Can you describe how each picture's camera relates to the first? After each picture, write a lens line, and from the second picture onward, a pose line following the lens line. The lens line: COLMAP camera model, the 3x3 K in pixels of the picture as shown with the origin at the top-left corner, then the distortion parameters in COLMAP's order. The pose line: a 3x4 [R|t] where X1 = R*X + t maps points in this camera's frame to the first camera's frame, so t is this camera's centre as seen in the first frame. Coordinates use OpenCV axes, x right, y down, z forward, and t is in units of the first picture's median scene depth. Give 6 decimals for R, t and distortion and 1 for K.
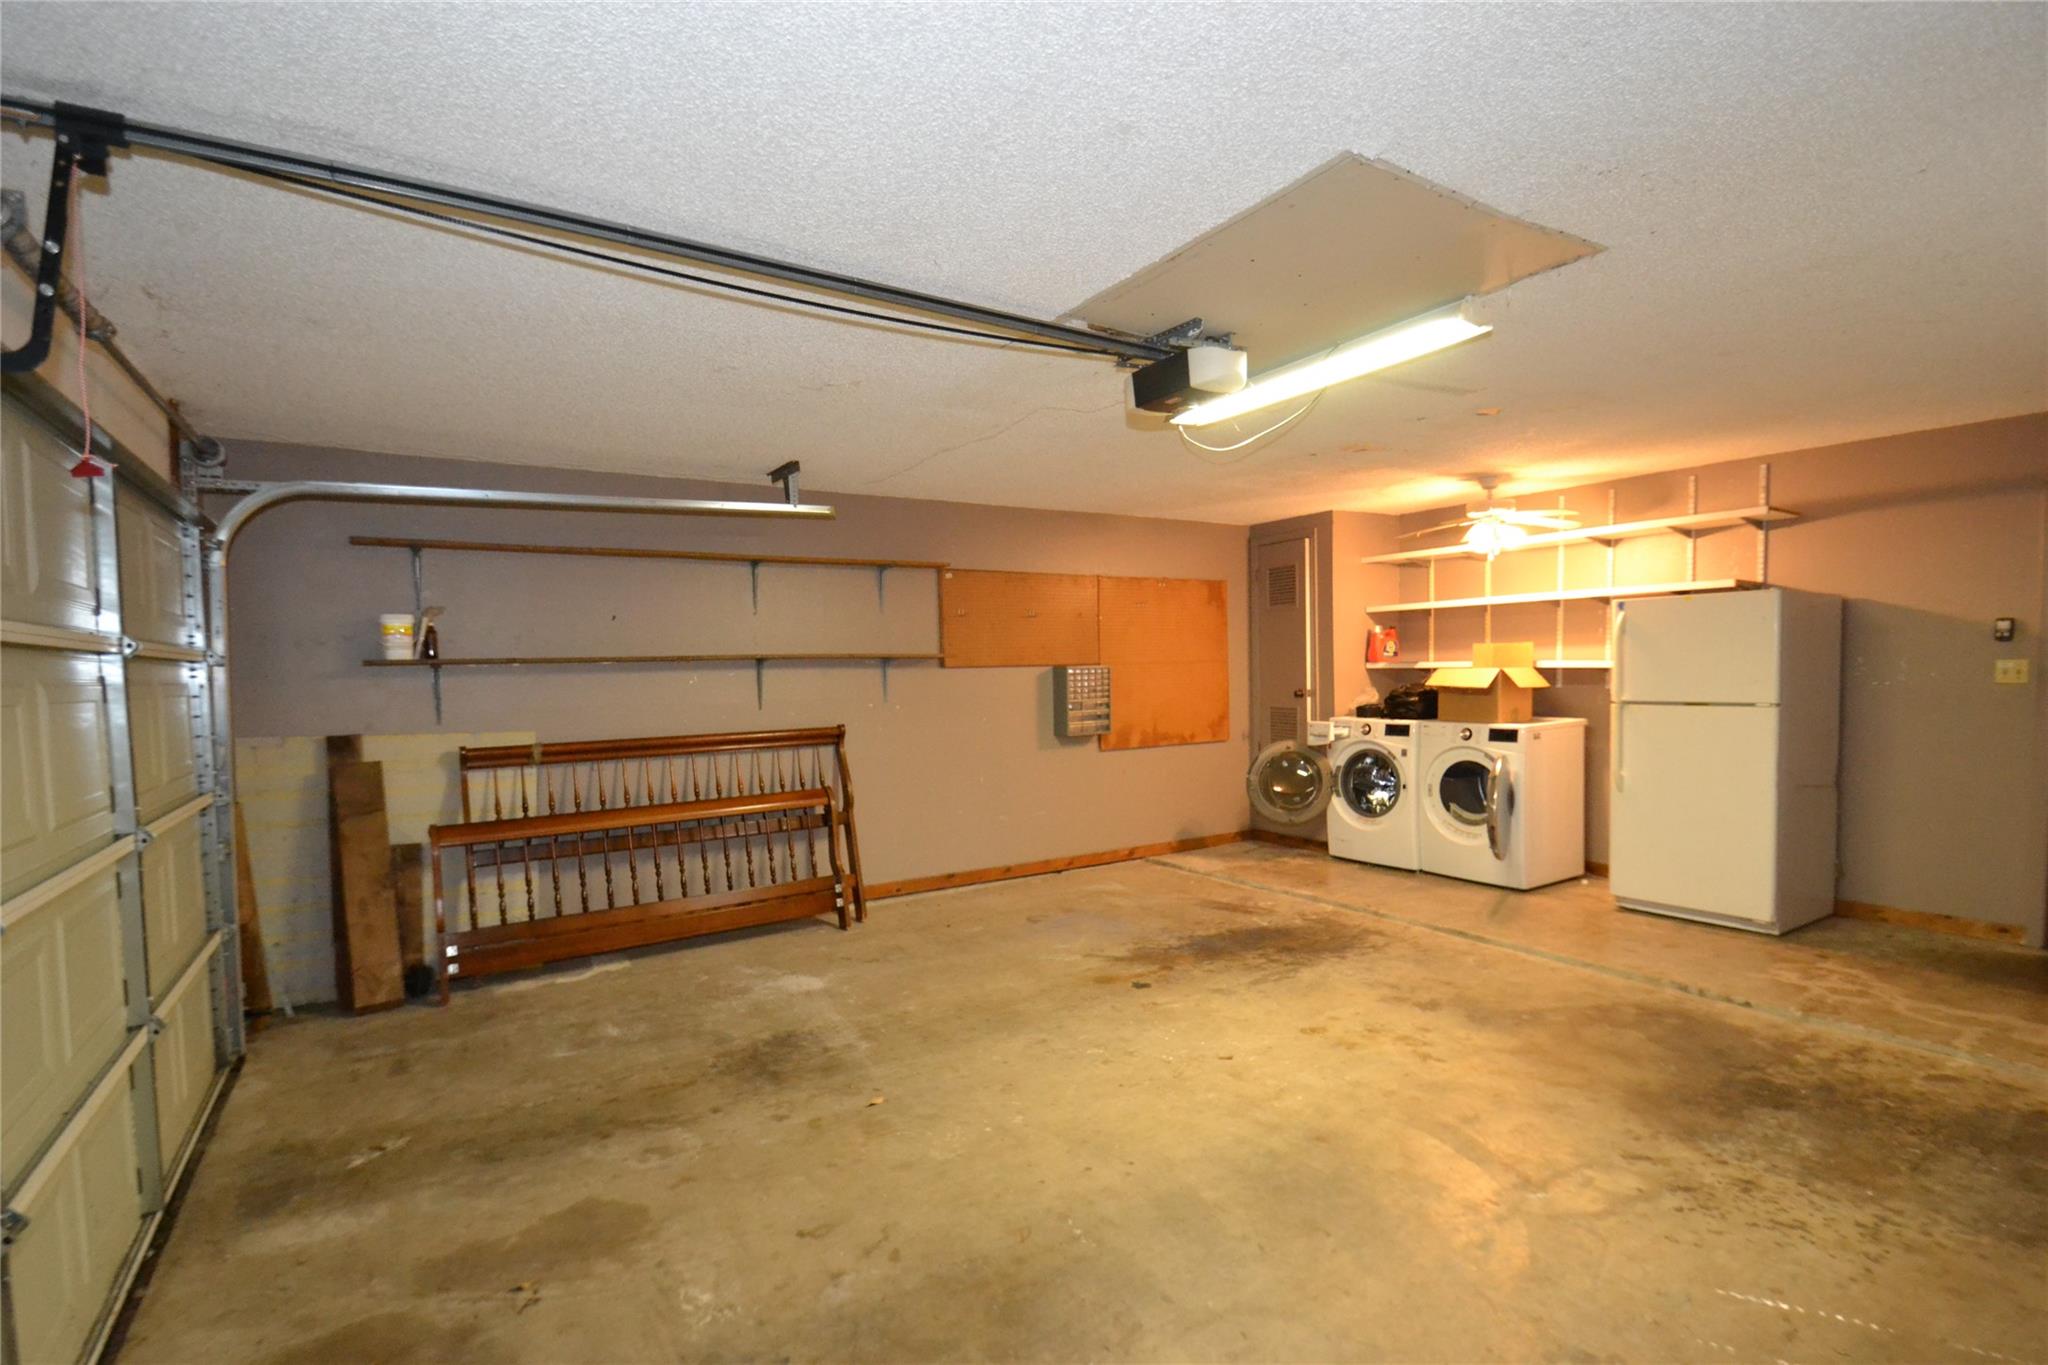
lens RADIAL K [[962.8, 0, 997.3], [0, 962.8, 715.7], [0, 0, 1]] dist [0.008779, -0.018464]
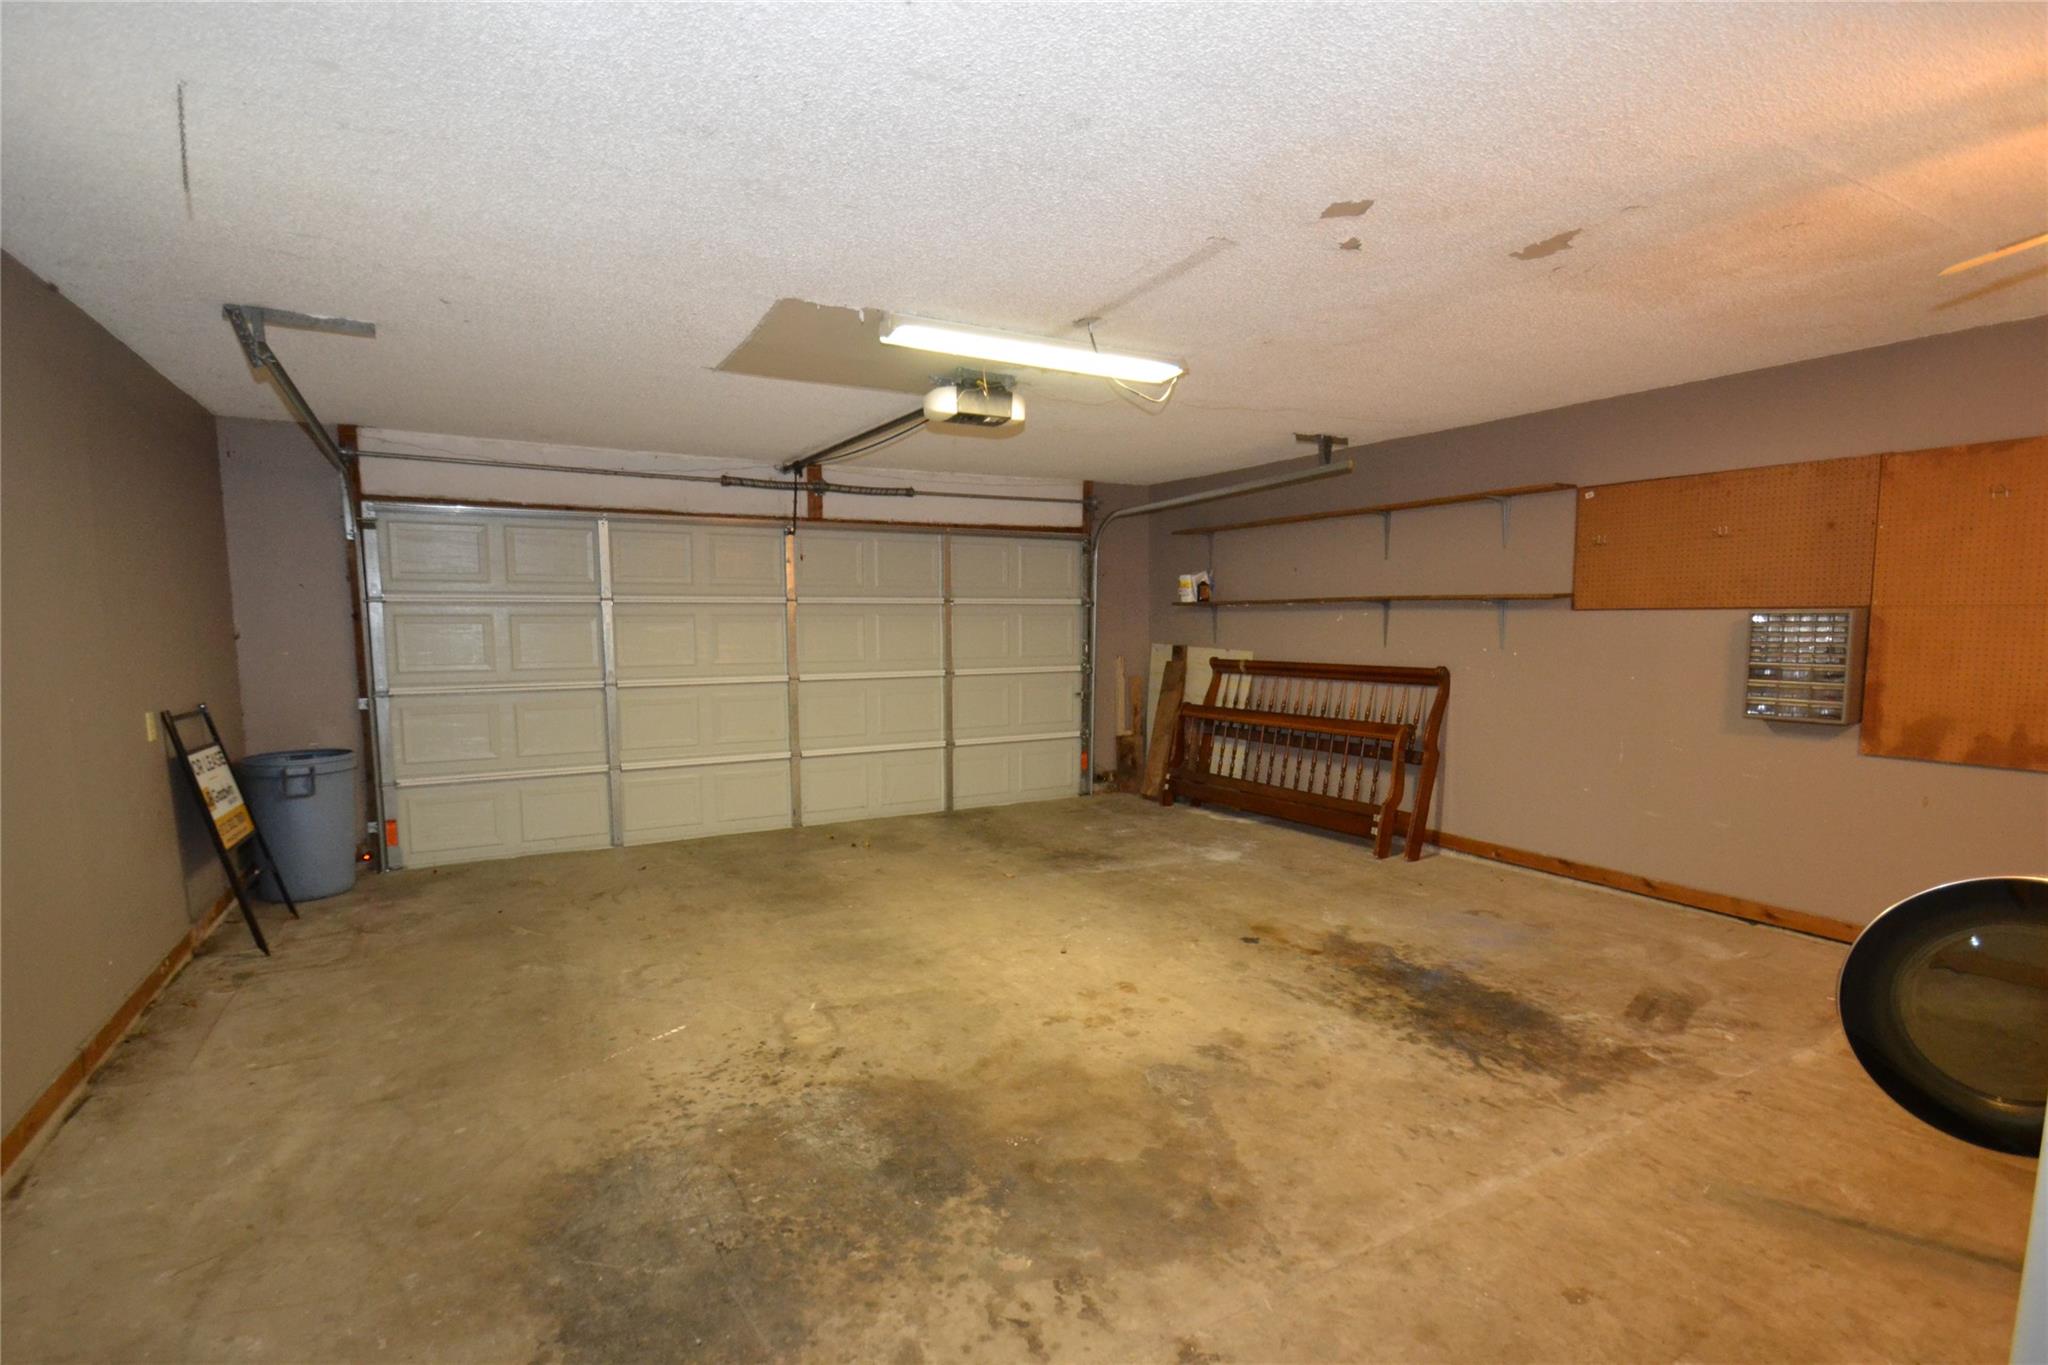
lens RADIAL K [[954.1, 0, 987.3], [0, 954.1, 690.9], [0, 0, 1]] dist [0.009858, -0.017783]
pose [[-0.054268, 0.099352, -0.993571, 1.050269], [-0.040739, 0.993989, 0.101619, -0.058129], [0.997695, 0.045992, -0.049894, 0.729326]]
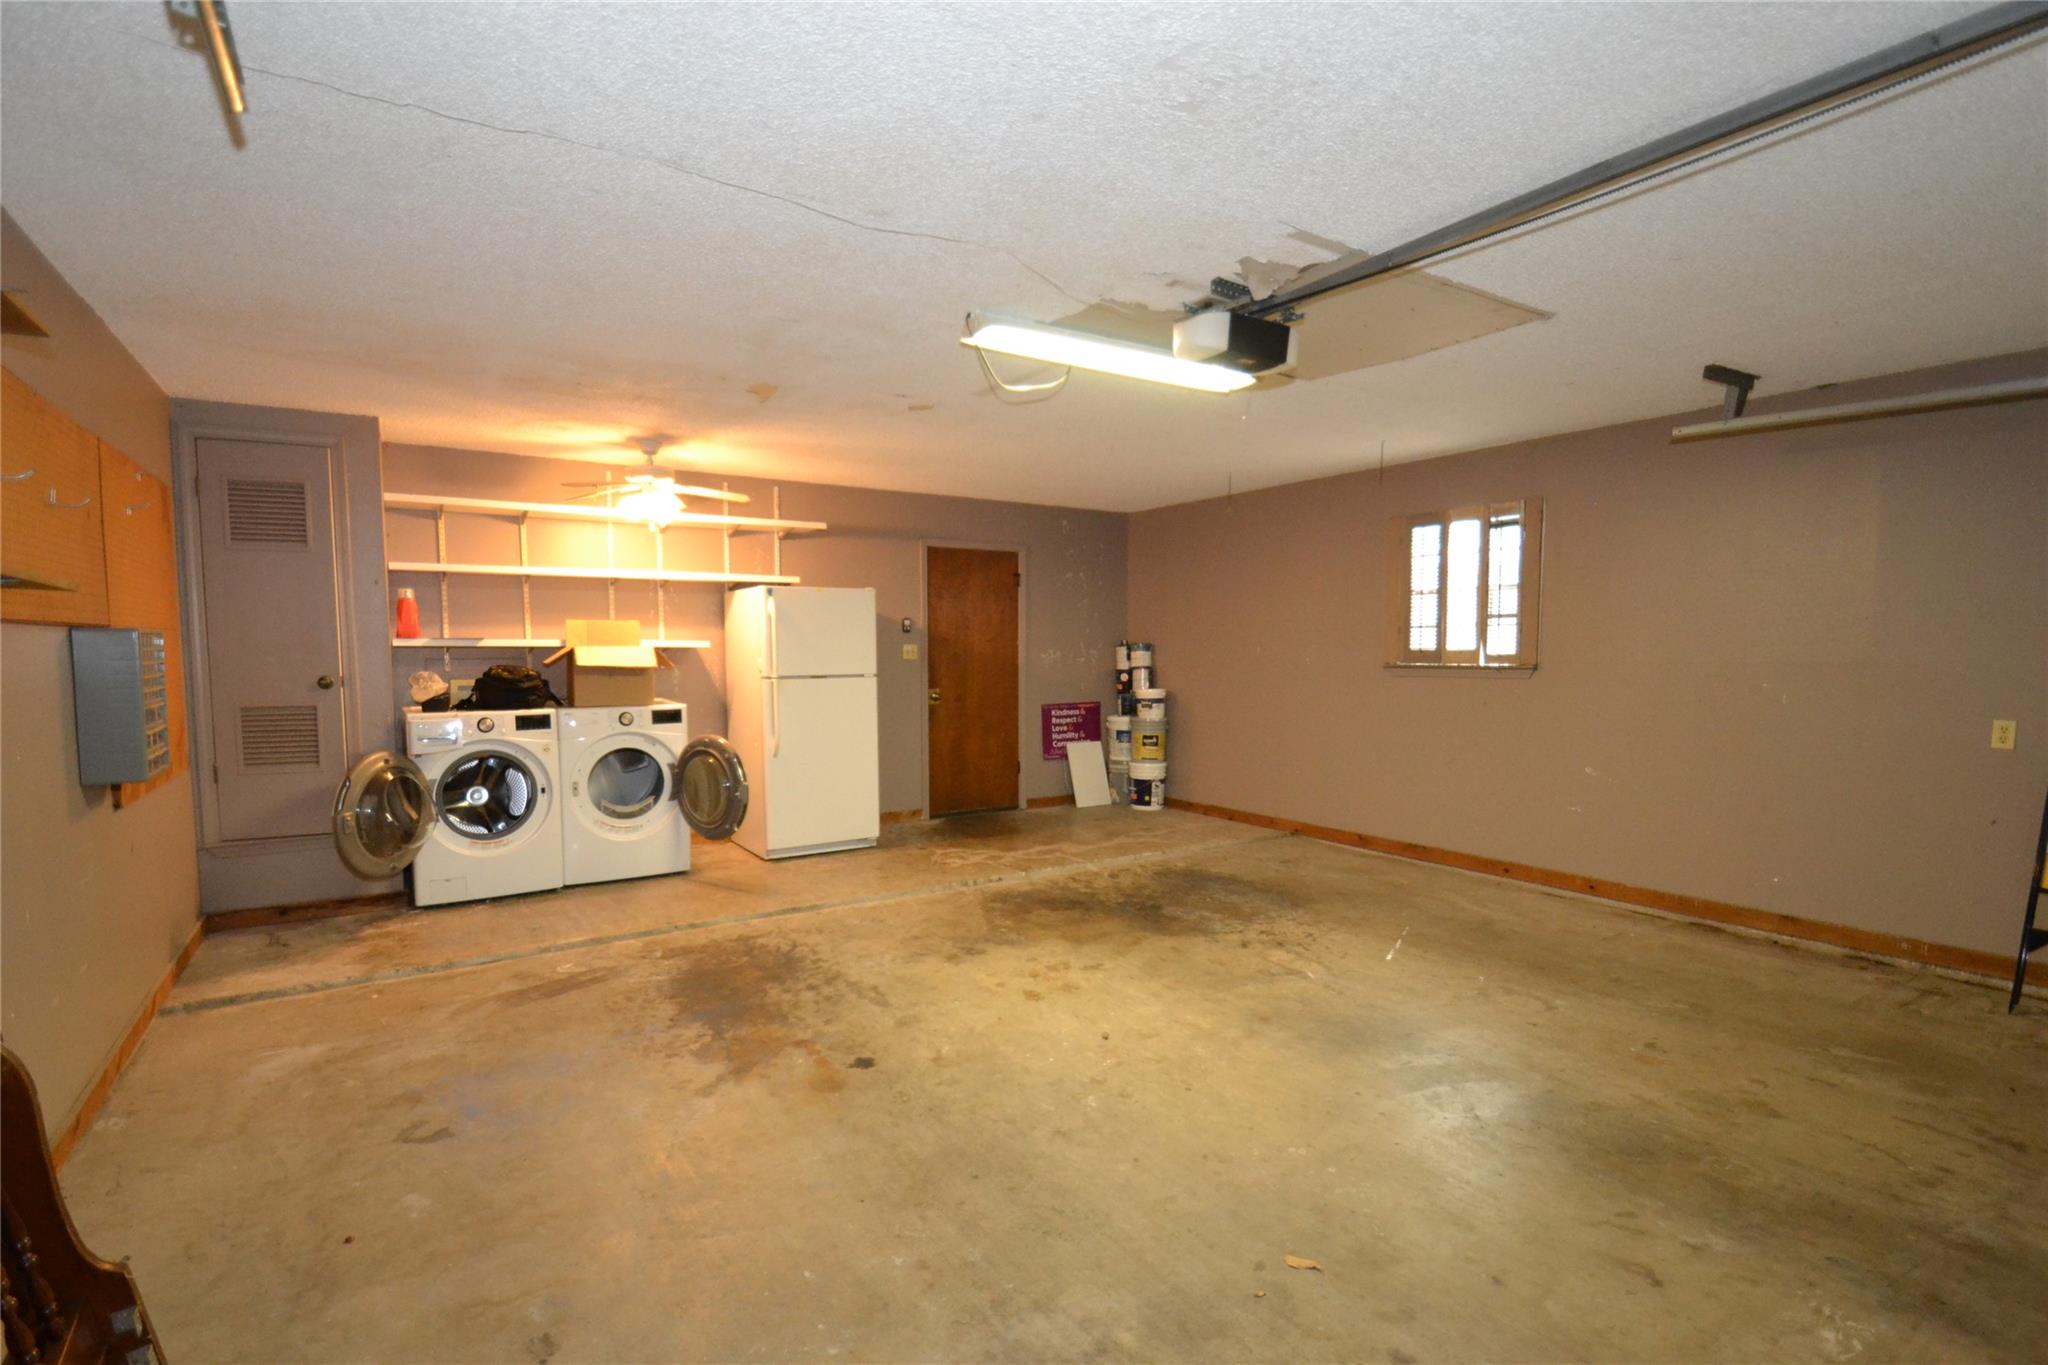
lens RADIAL K [[962.8, 0, 997.3], [0, 962.8, 715.7], [0, 0, 1]] dist [0.008779, -0.018464]
pose [[-0.021995, -0.051215, 0.998445, -0.544562], [0.052336, 0.997259, 0.052307, -0.016941], [-0.998387, 0.053405, -0.019255, 0.851562]]
